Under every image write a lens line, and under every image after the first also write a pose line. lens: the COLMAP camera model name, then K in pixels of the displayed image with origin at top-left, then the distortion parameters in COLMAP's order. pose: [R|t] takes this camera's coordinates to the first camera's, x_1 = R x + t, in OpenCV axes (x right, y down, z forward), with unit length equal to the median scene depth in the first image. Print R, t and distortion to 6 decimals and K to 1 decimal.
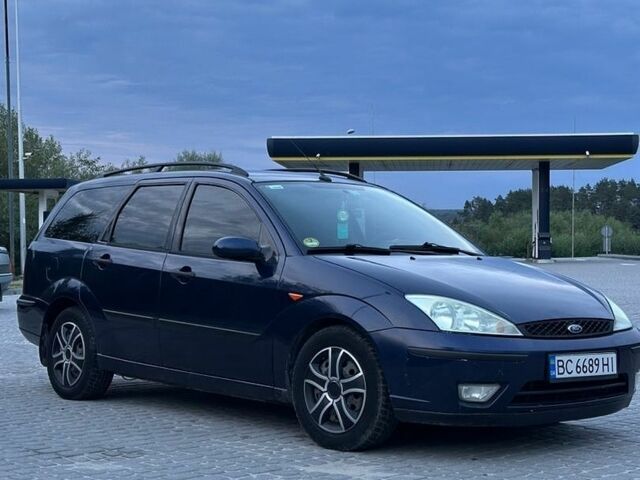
lens RADIAL K [[1165.7, 0, 320.5], [0, 1165.7, 240.0], [0, 0, 1]] dist [0.118723, 0.000000]
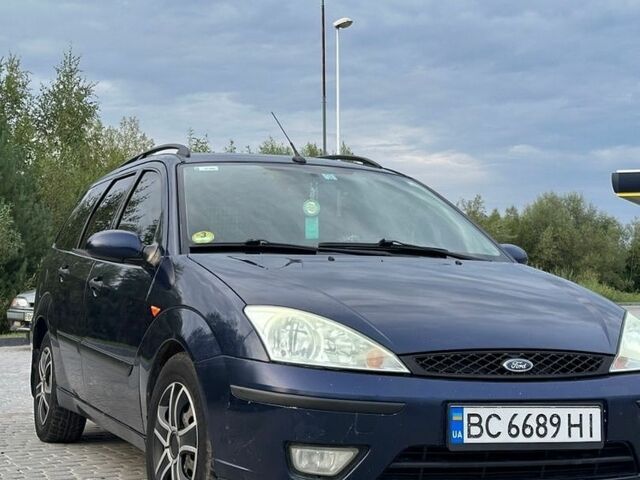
lens RADIAL K [[1165.7, 0, 319.4], [0, 1165.7, 240.5], [0, 0, 1]] dist [0.118723, 0.000000]
pose [[0.950209, -0.004326, -0.311582, 0.312390], [-0.007078, 0.999346, -0.035460, 0.031937], [0.311532, 0.035900, 0.949557, 0.370483]]
